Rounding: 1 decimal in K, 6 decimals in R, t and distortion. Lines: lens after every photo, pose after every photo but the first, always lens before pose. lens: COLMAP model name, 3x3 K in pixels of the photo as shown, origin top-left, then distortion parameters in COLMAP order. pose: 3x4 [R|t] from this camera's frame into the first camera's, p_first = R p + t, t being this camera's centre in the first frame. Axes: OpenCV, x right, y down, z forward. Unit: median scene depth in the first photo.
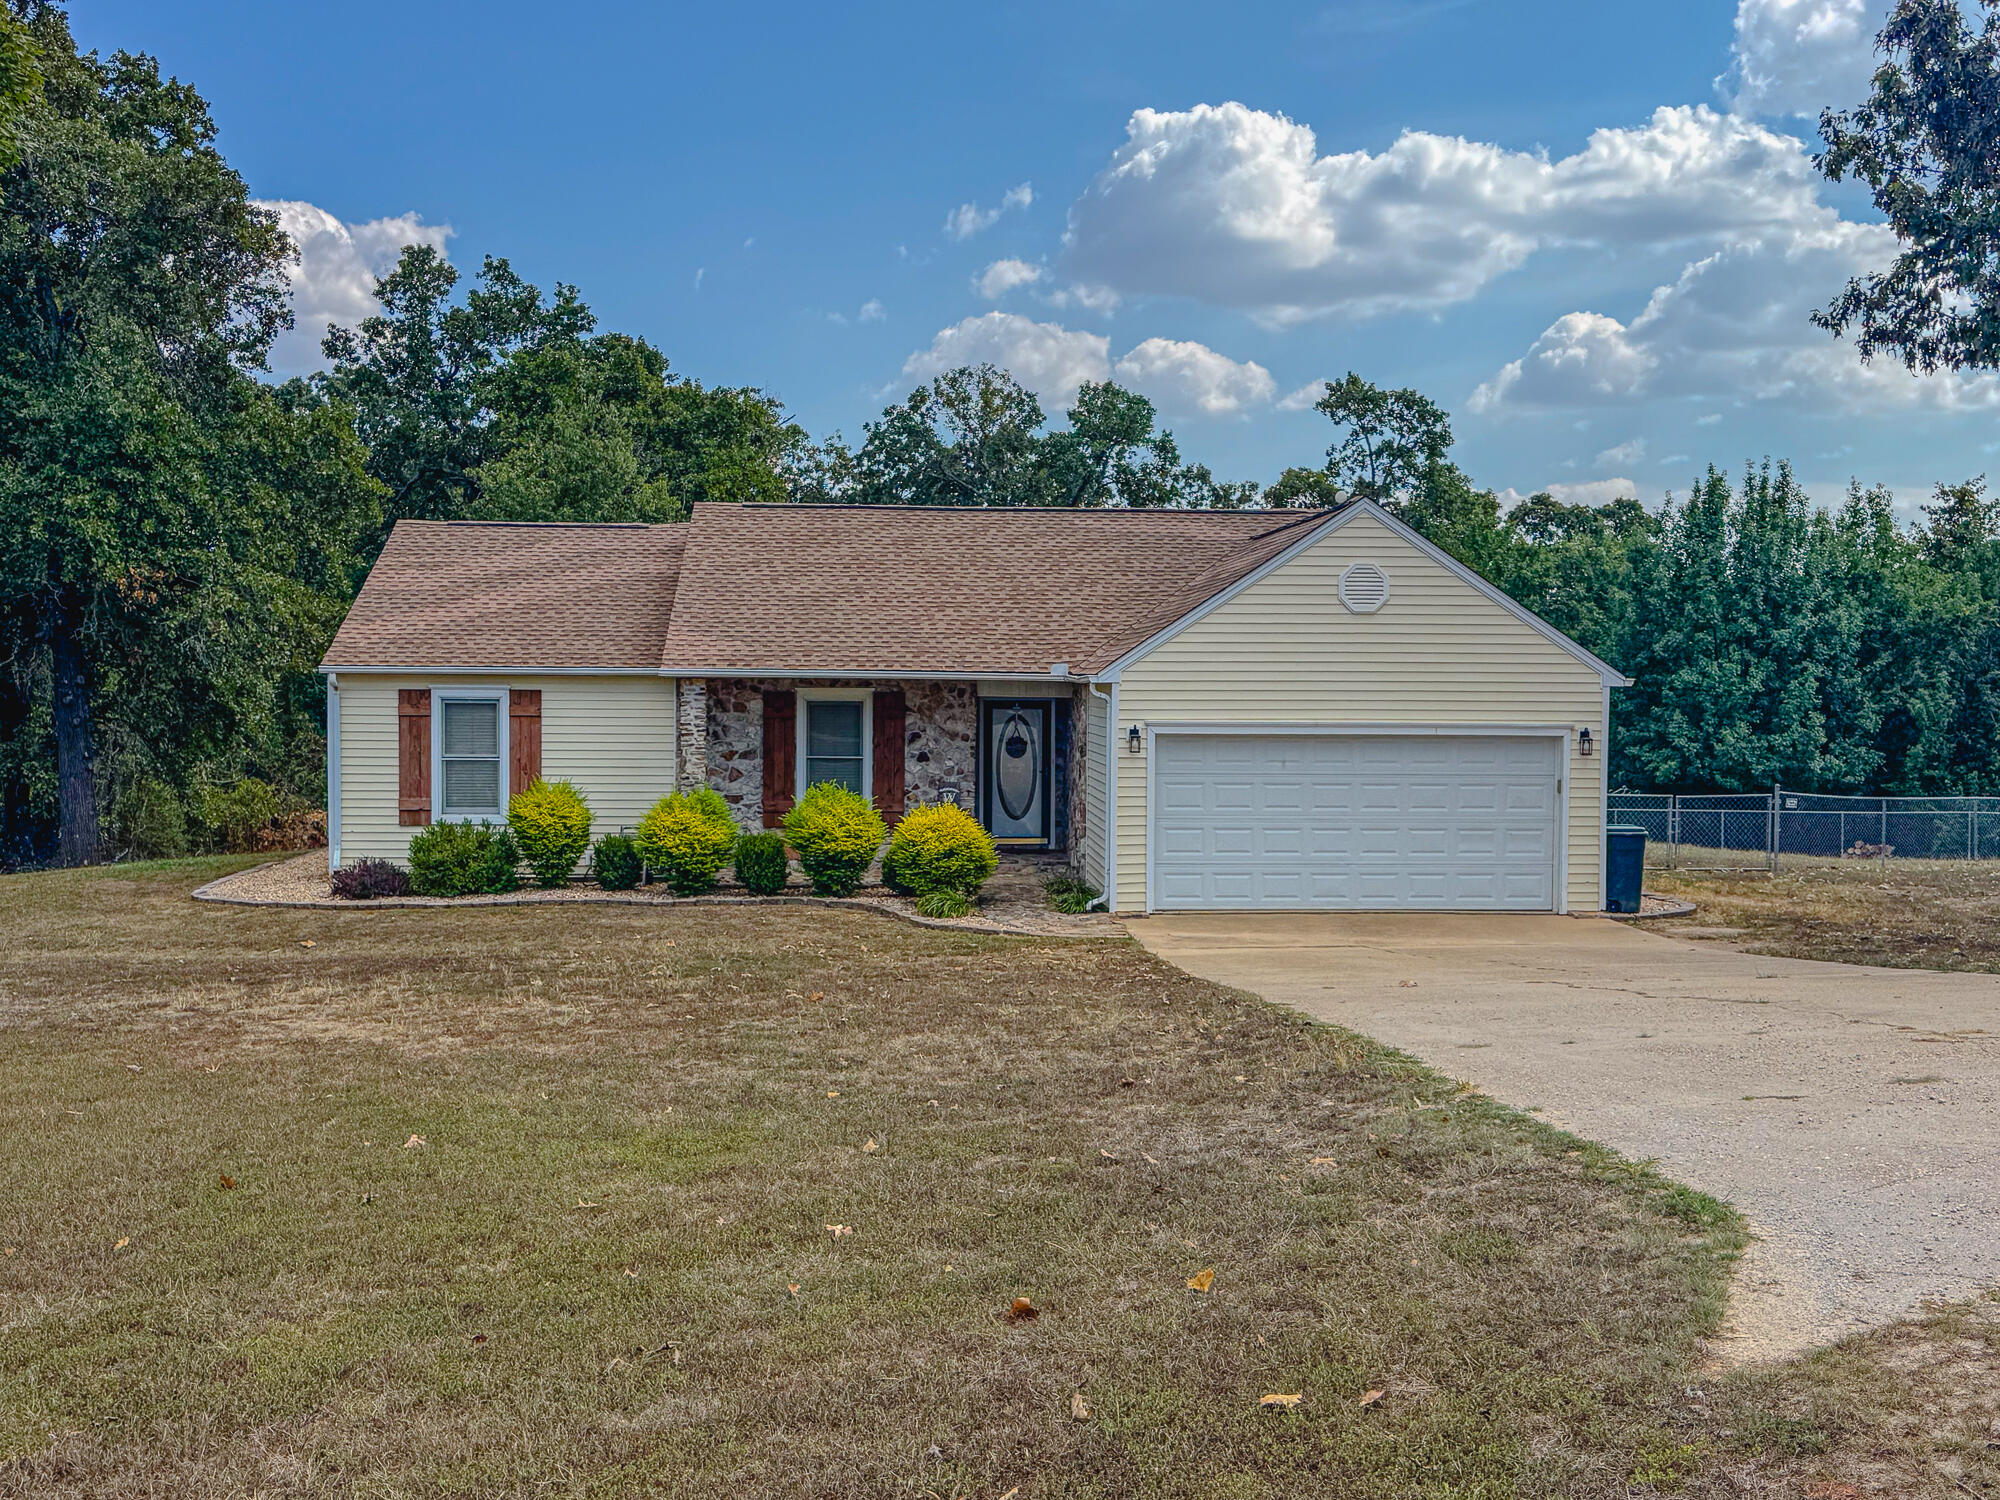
lens RADIAL K [[2026.9, 0, 1000.0], [0, 2026.9, 750.0], [0, 0, 1]] dist [0.015541, 0.008849]
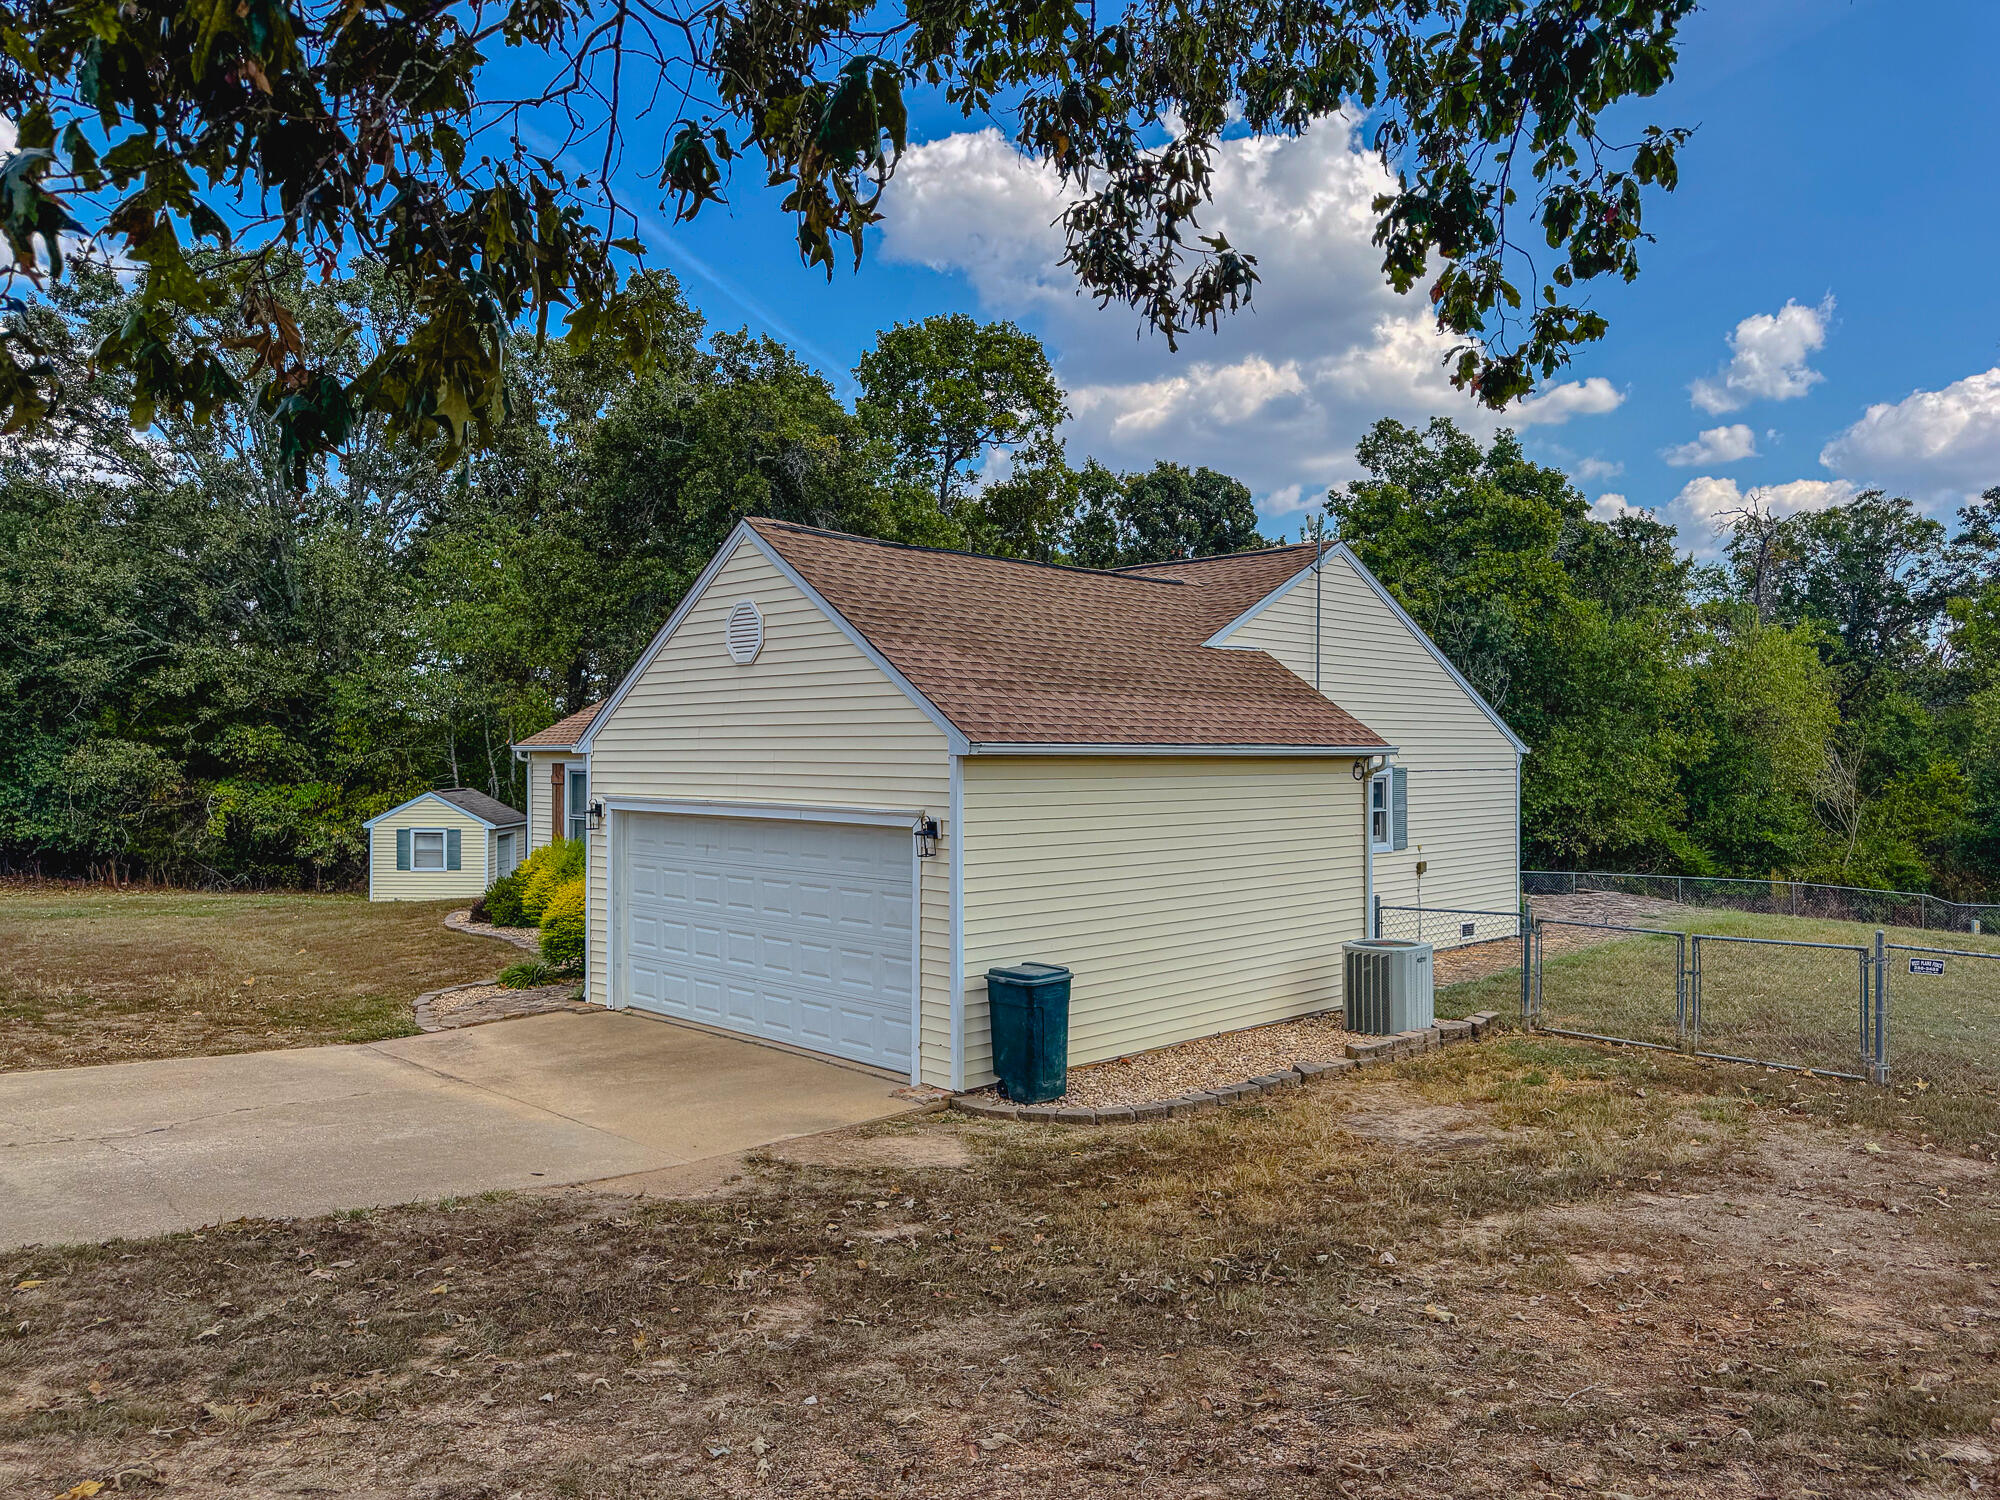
lens RADIAL K [[1454.3, 0, 1000.0], [0, 1454.3, 750.0], [0, 0, 1]] dist [0.018212, 0.001665]
pose [[0.663019, -0.008414, -0.748555, 0.577459], [-0.022020, 0.999285, -0.030736, -0.015962], [0.748279, 0.036862, 0.662360, 0.599954]]
